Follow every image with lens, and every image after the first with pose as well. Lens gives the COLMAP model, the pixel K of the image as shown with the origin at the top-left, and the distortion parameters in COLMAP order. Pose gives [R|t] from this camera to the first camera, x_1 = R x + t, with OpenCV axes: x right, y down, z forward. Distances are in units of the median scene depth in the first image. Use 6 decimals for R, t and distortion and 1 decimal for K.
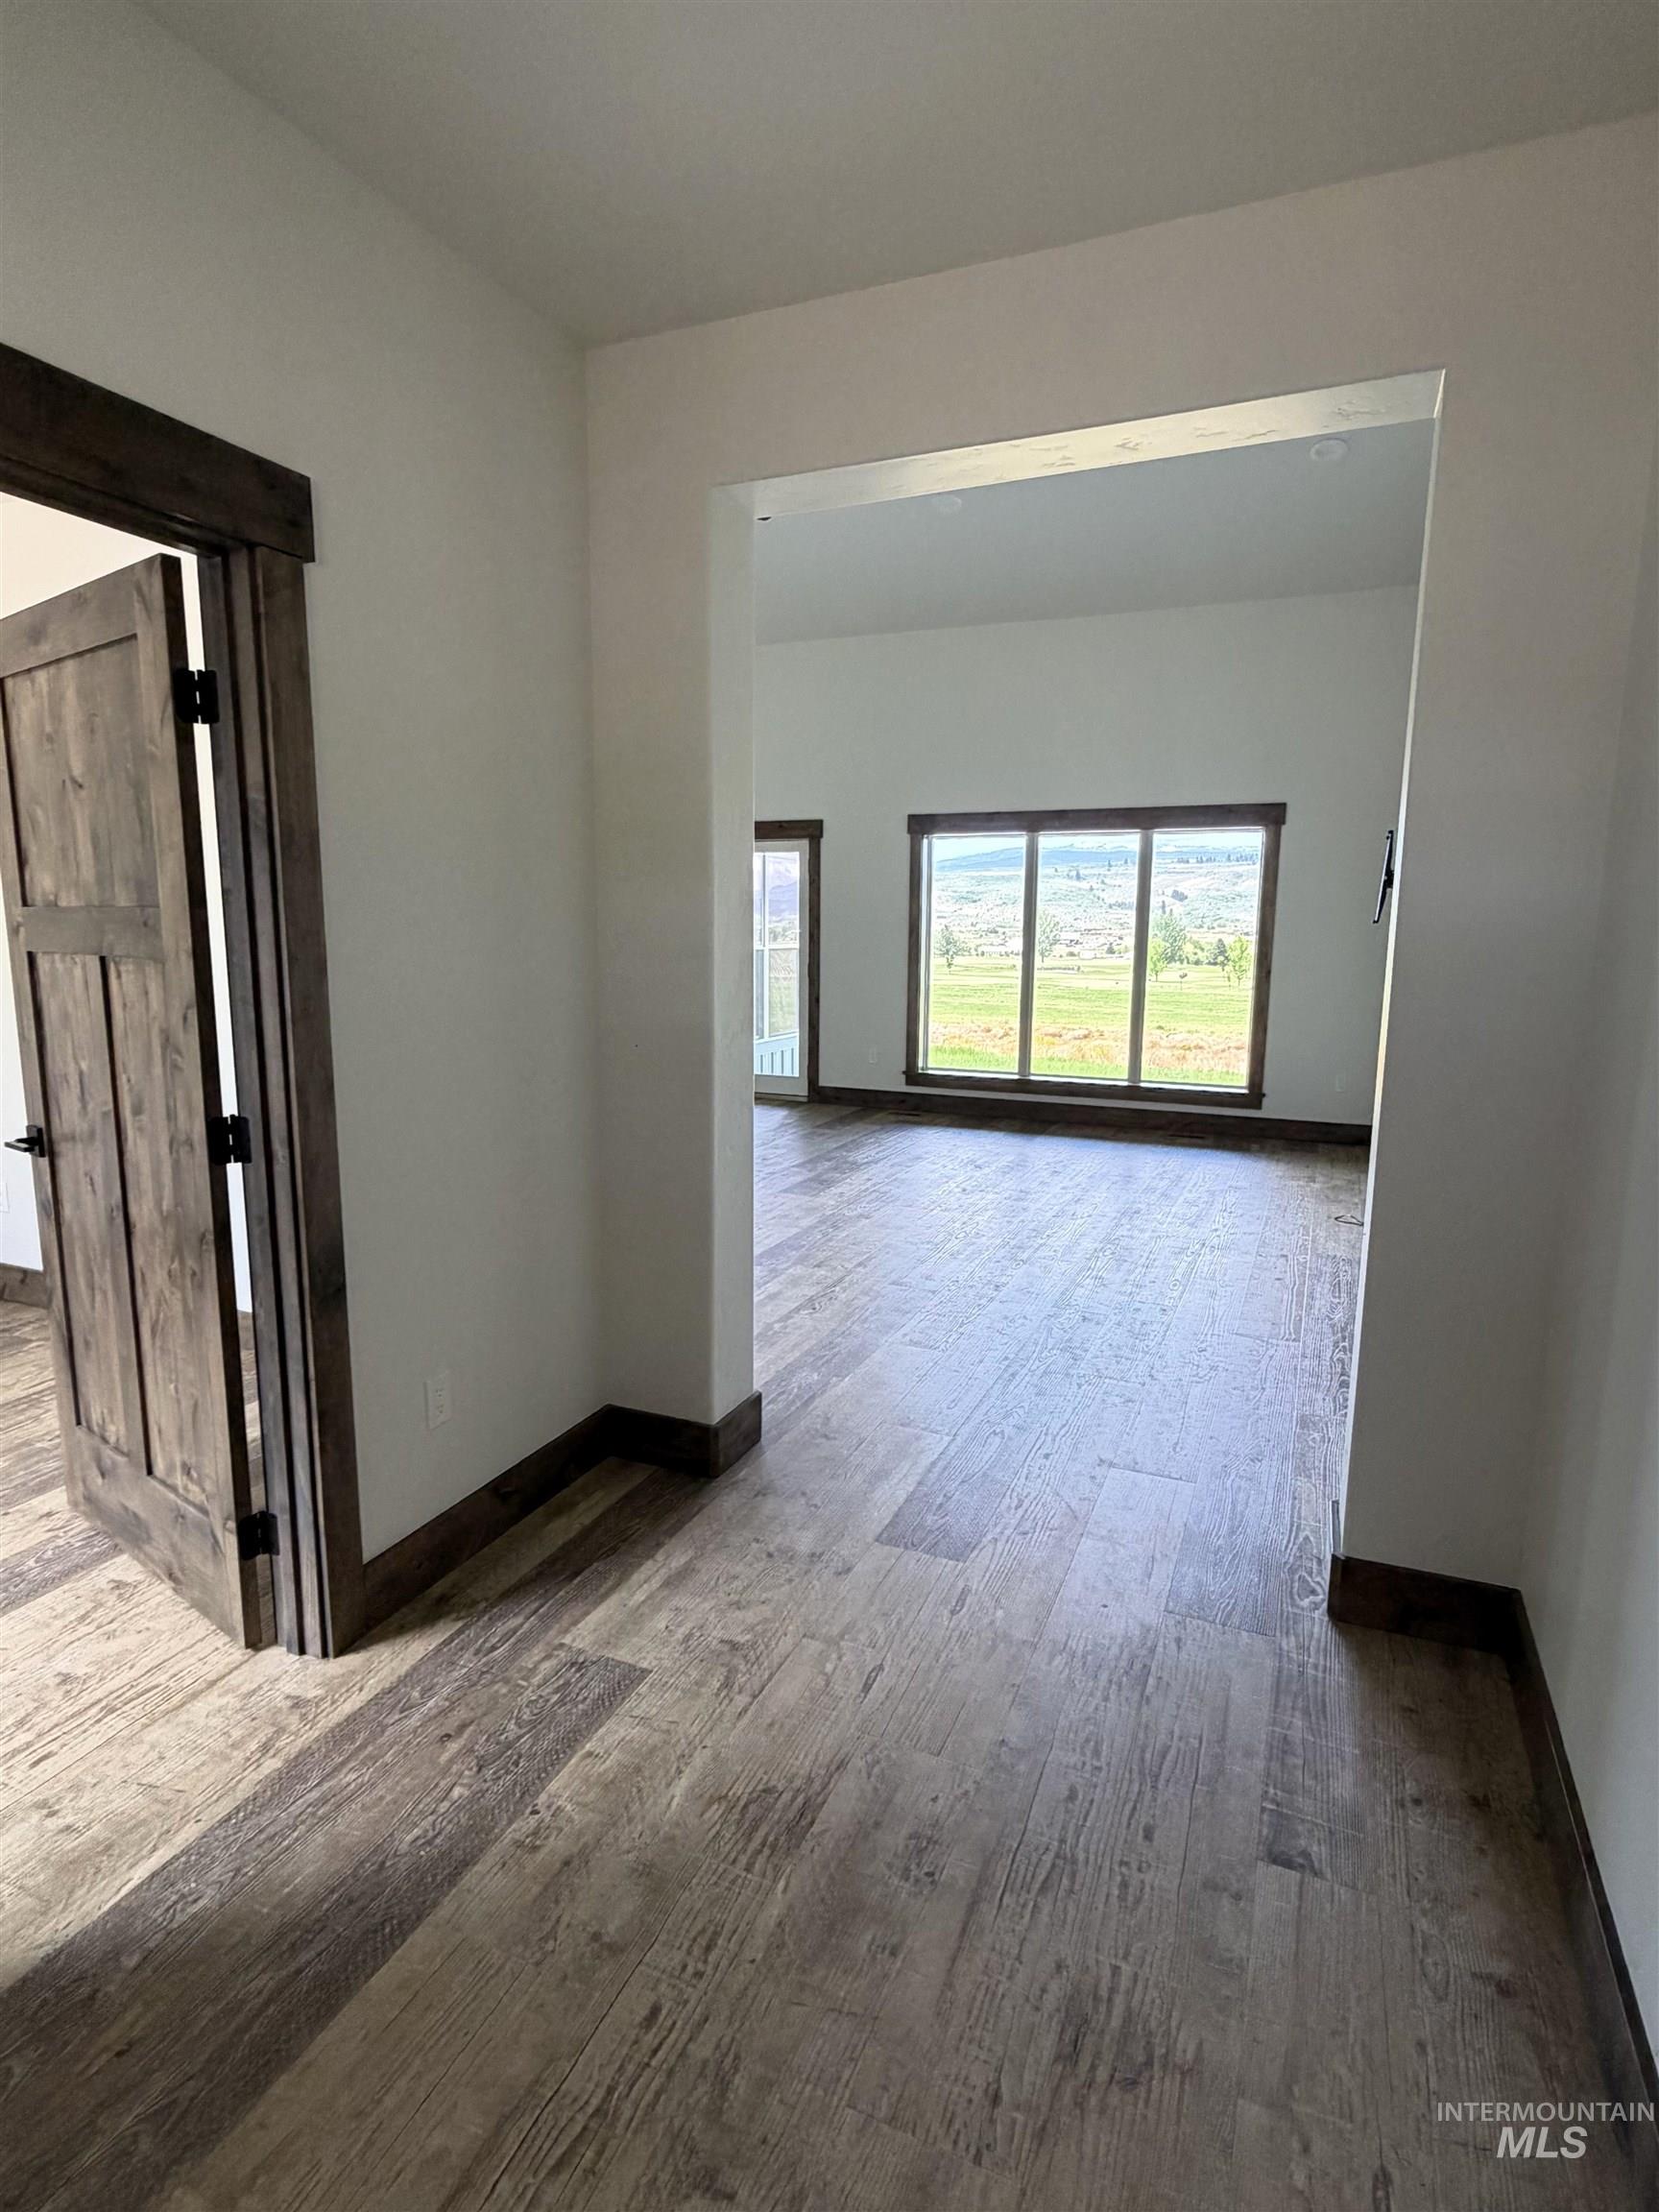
lens RADIAL K [[1143.6, 0, 836.9], [0, 1143.6, 1104.6], [0, 0, 1]] dist [0.041739, 0.001298]
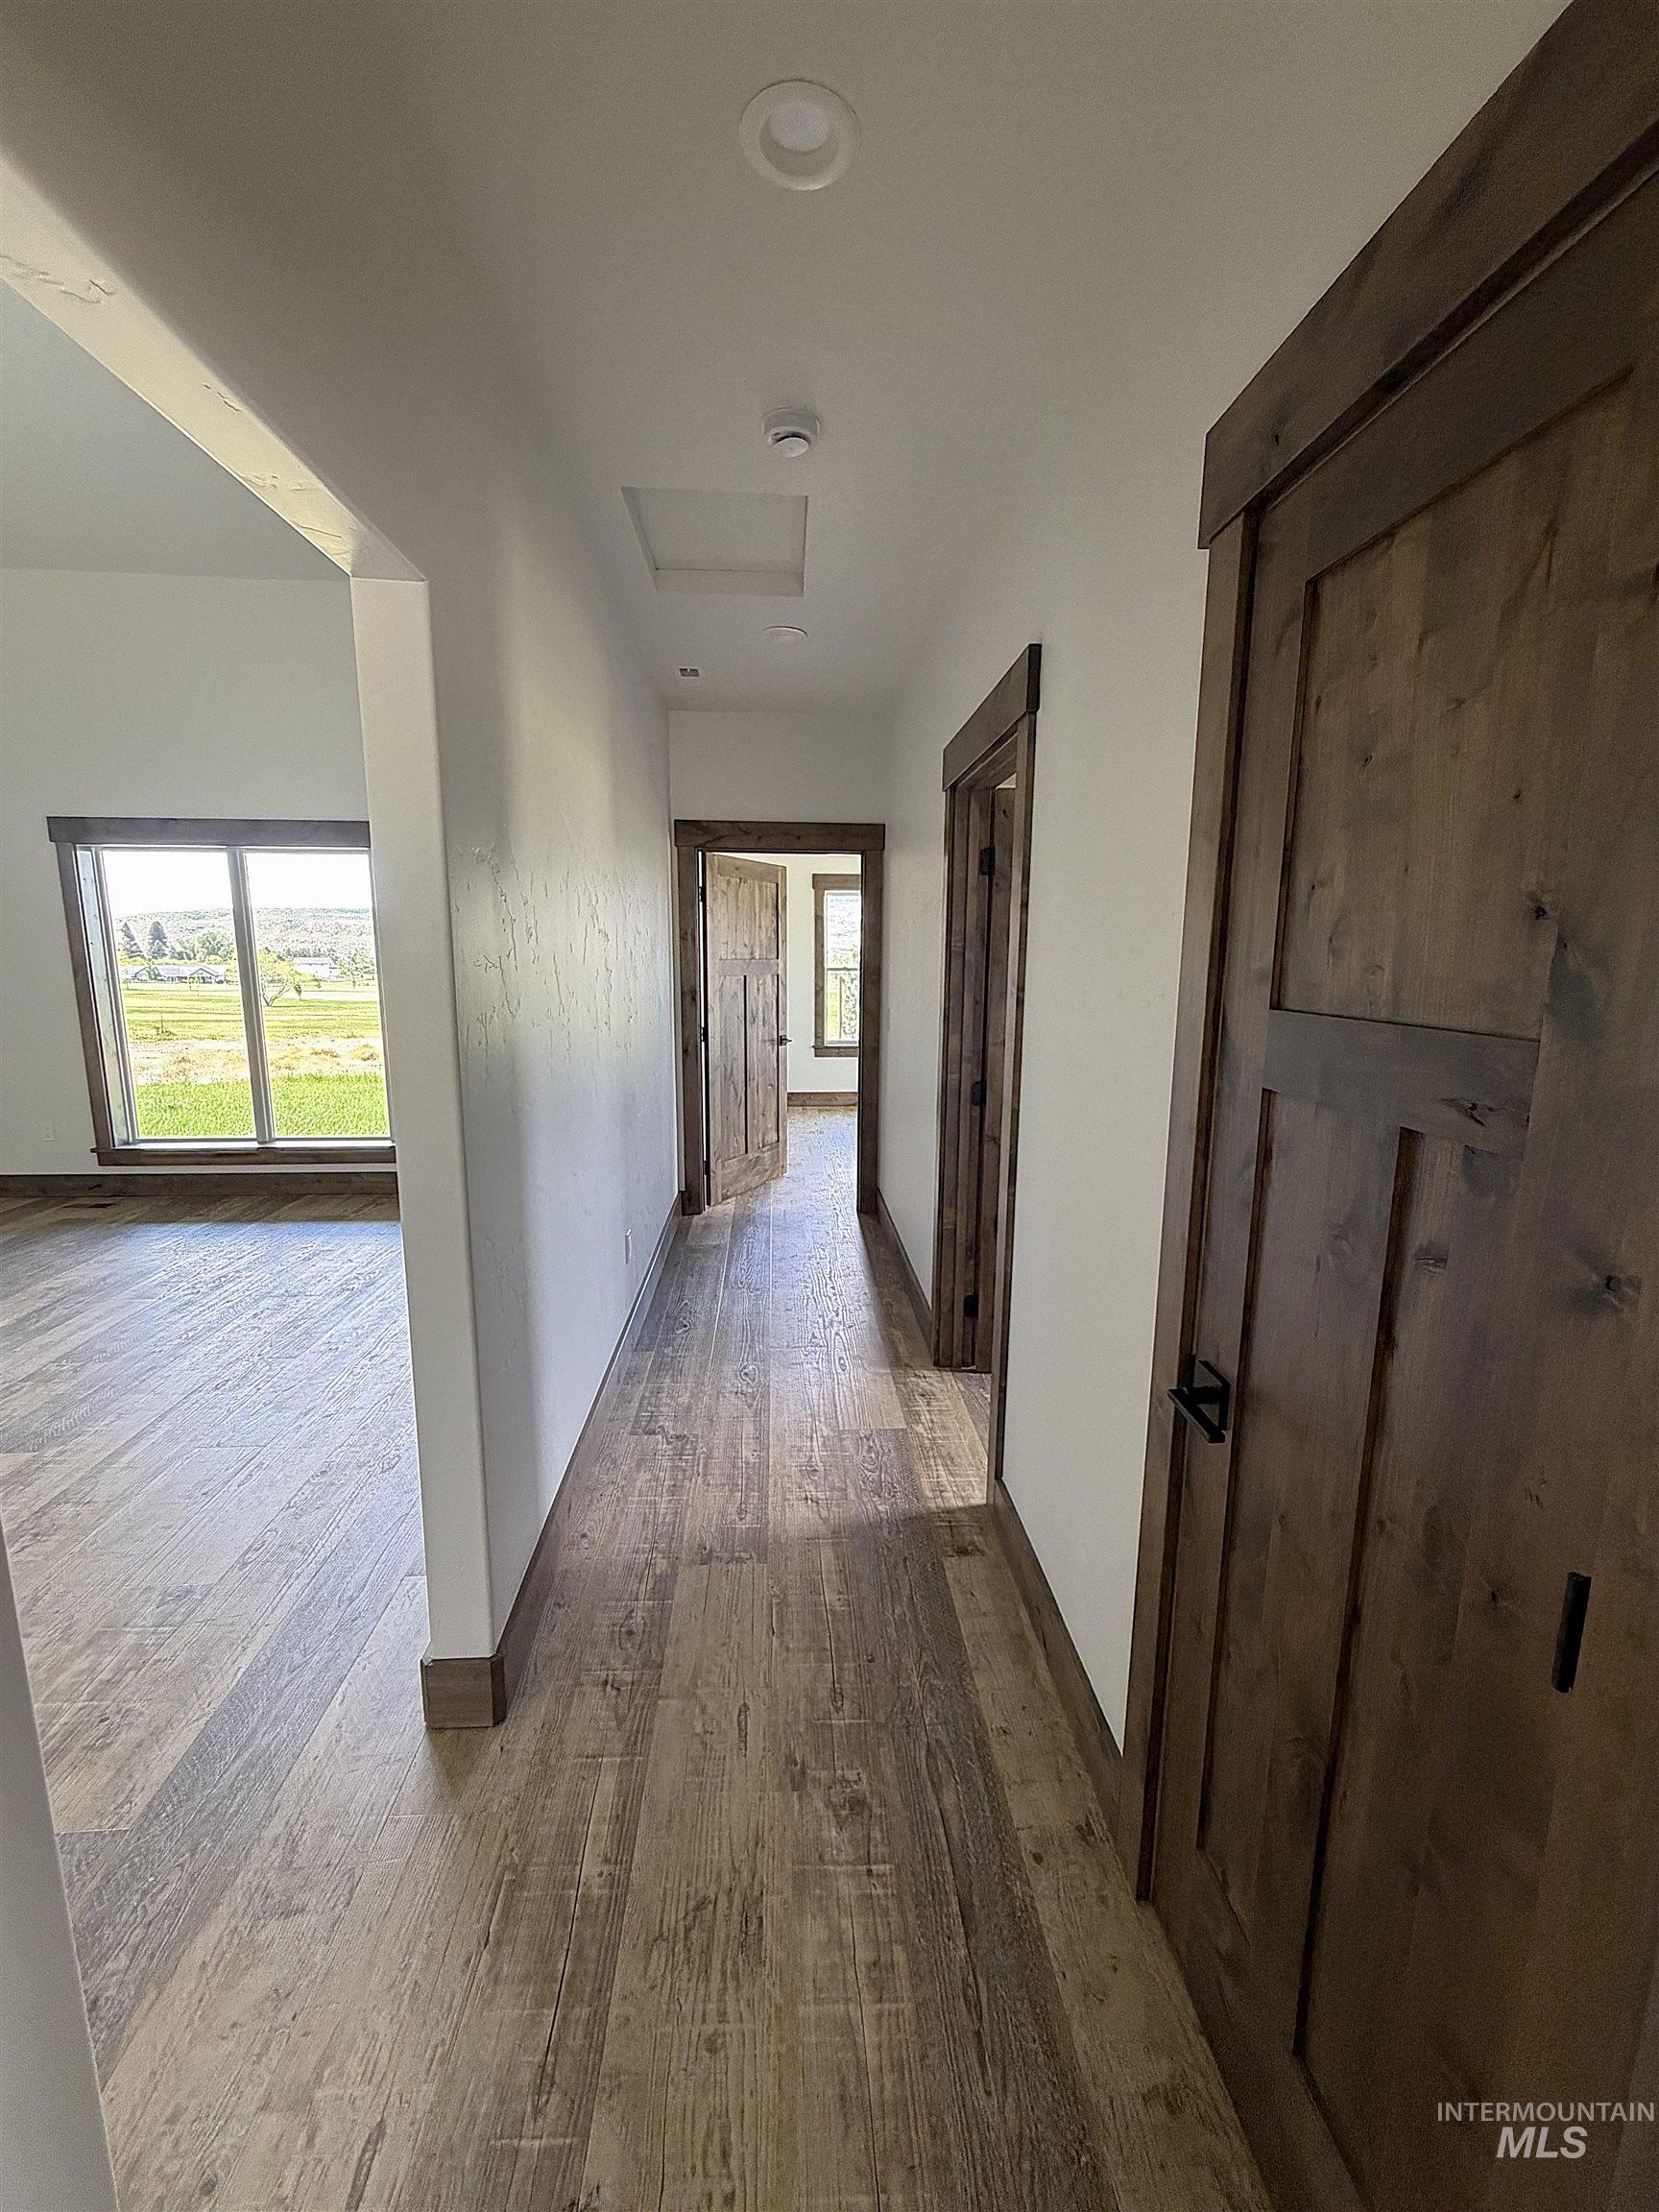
lens RADIAL K [[880.1, 0, 834.1], [0, 880.1, 1099.6], [0, 0, 1]] dist [0.000885, -0.000208]
pose [[0.889390, -0.081189, 0.449883, 0.240248], [0.074698, 0.996686, 0.032196, -0.044178], [-0.451006, 0.004971, 0.892507, 0.236020]]
